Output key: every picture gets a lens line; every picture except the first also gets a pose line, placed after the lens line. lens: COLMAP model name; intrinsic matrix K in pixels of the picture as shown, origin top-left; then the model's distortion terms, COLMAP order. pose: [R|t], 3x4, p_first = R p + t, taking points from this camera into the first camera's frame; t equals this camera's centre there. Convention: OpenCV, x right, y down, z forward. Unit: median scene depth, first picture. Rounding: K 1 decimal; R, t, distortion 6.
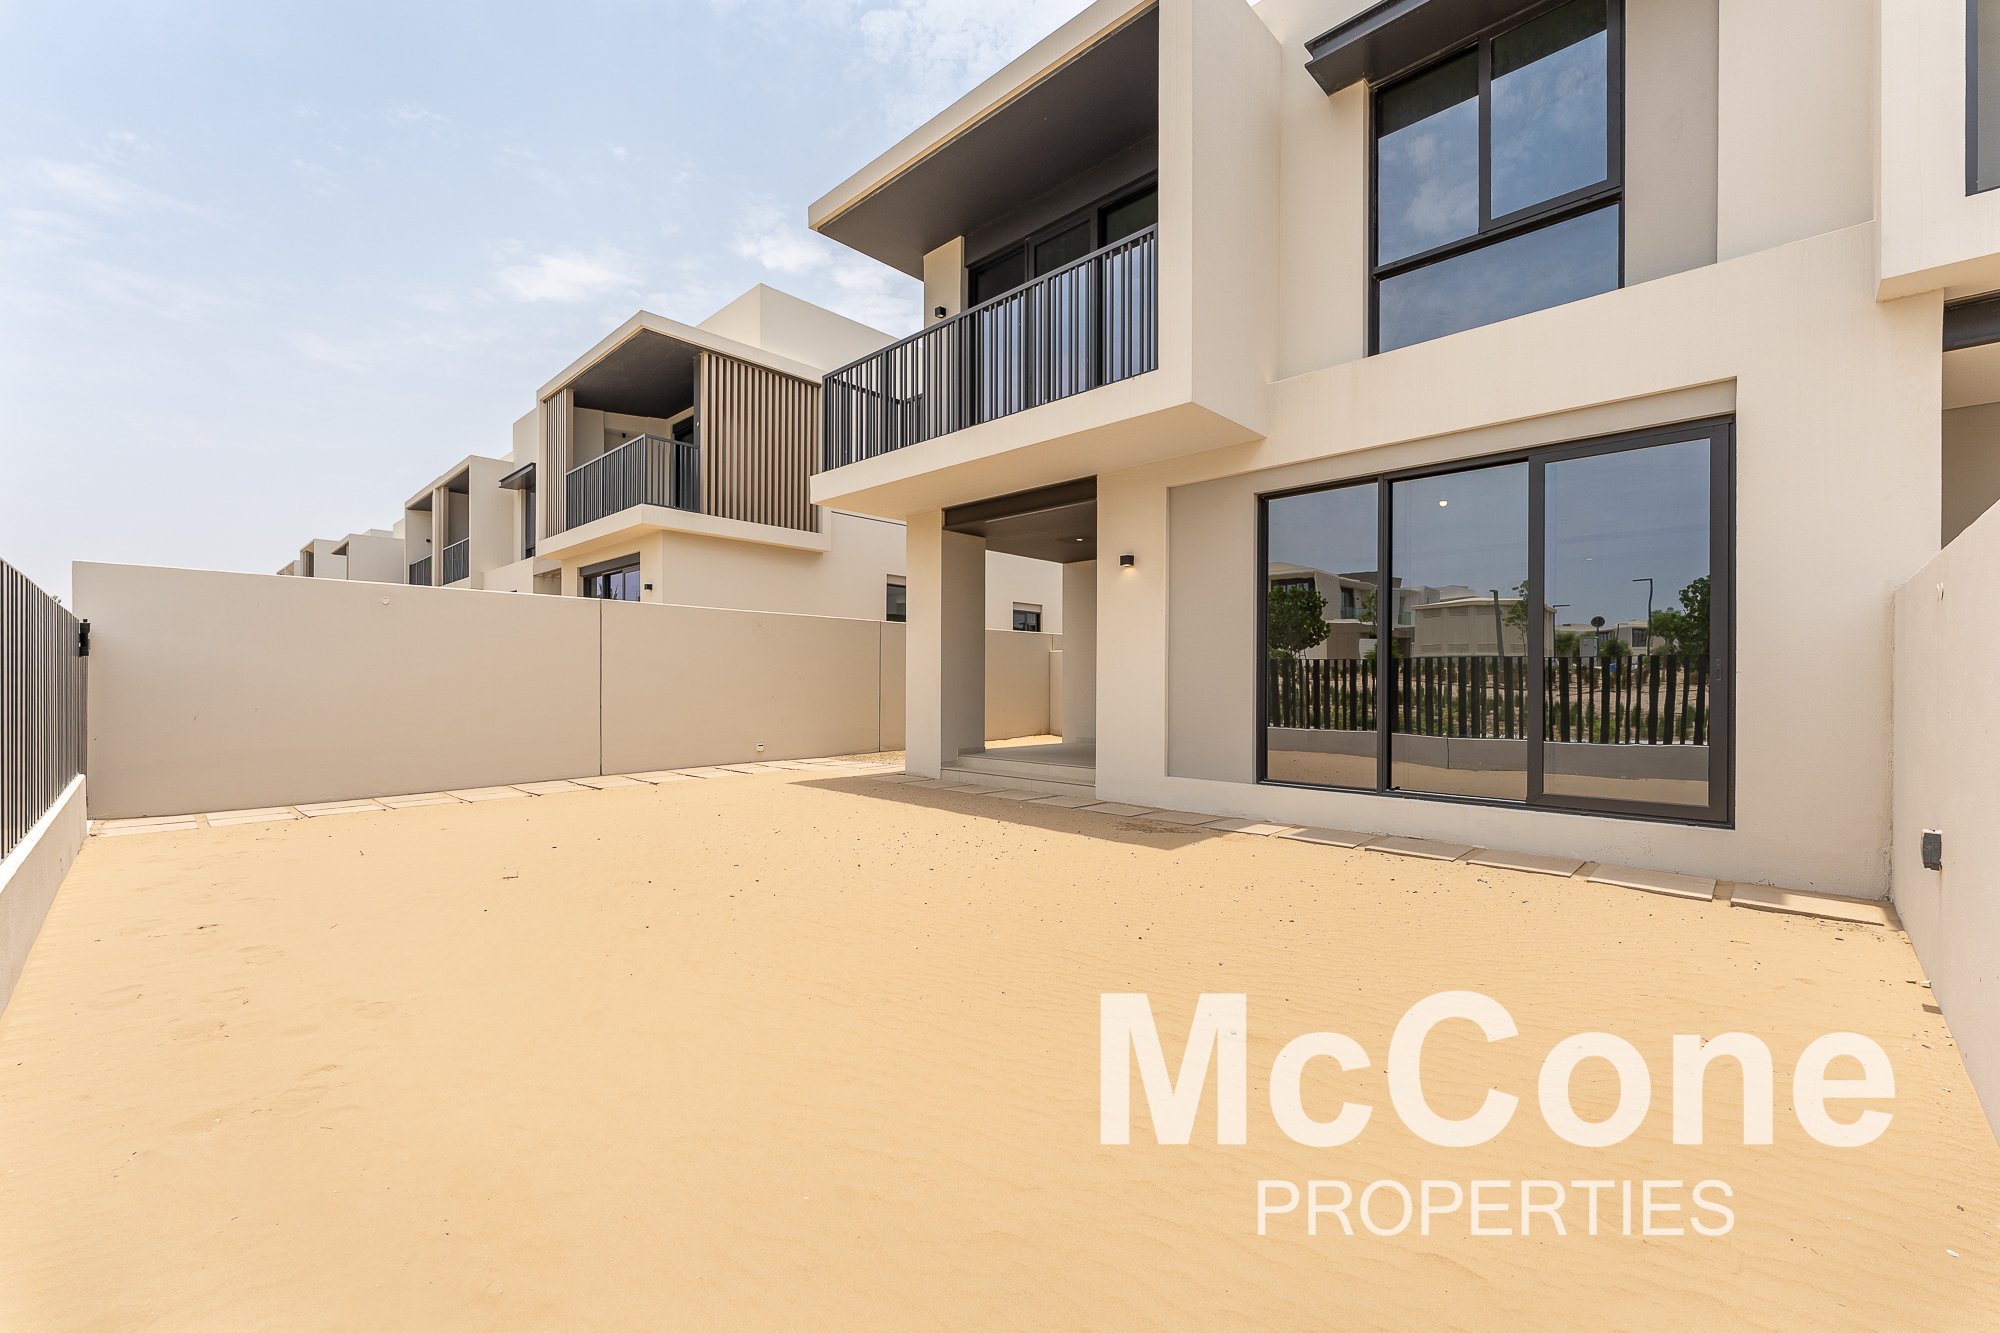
lens RADIAL K [[810.1, 0, 1003.5], [0, 810.1, 687.8], [0, 0, 1]] dist [0.000541, 0.000010]
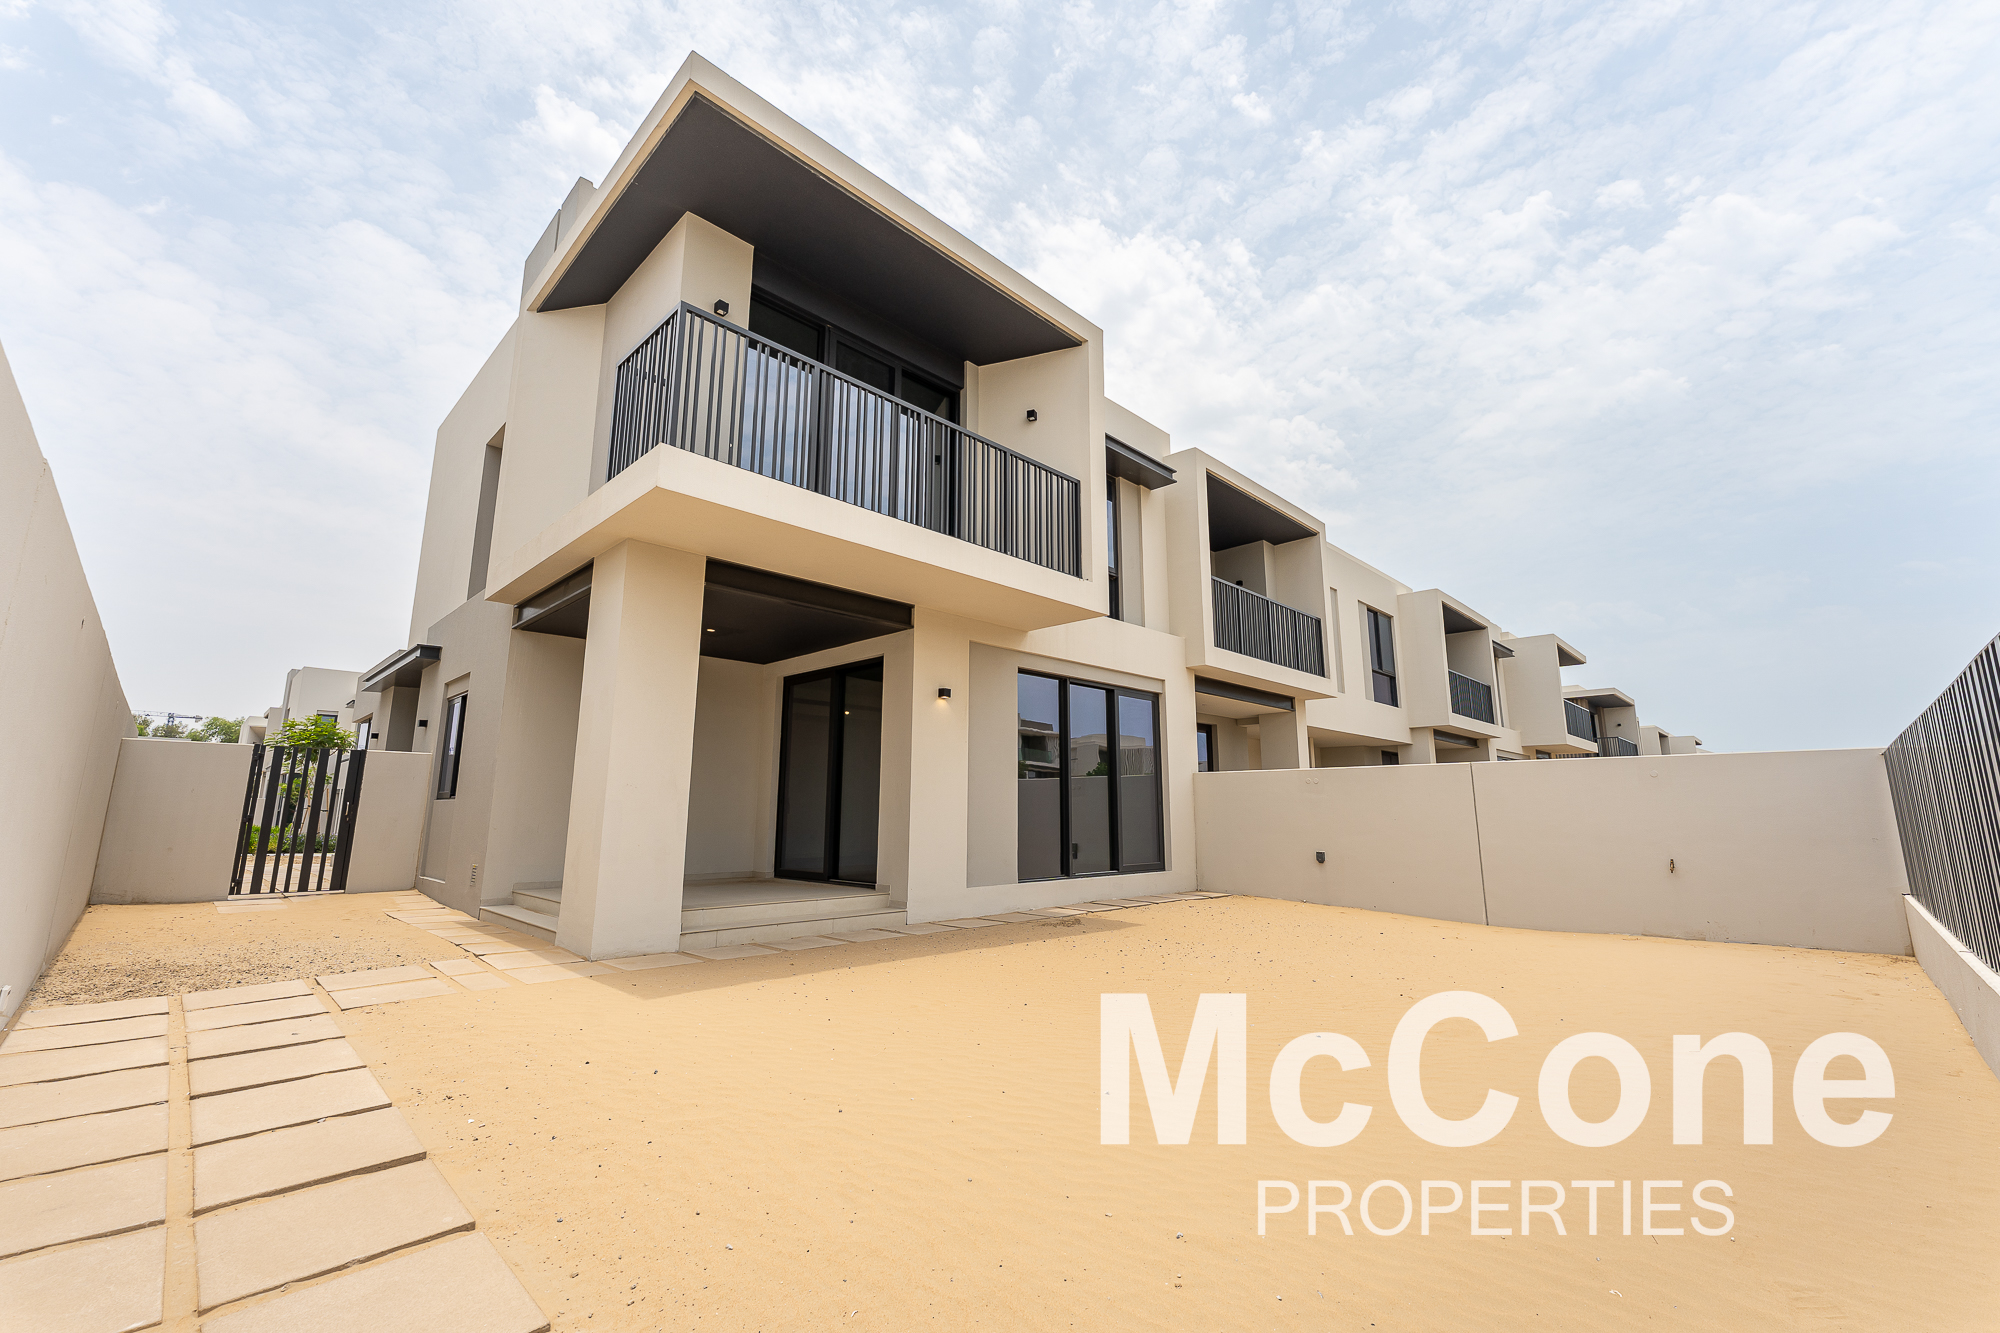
lens RADIAL K [[810.7, 0, 1000.0], [0, 810.7, 666.5], [0, 0, 1]] dist [0.000548, 0.000020]
pose [[0.021625, 0.171729, 0.984907, -0.979425], [0.000161, 0.985137, -0.171772, -0.001885], [-0.999766, 0.003873, 0.021276, 0.927653]]
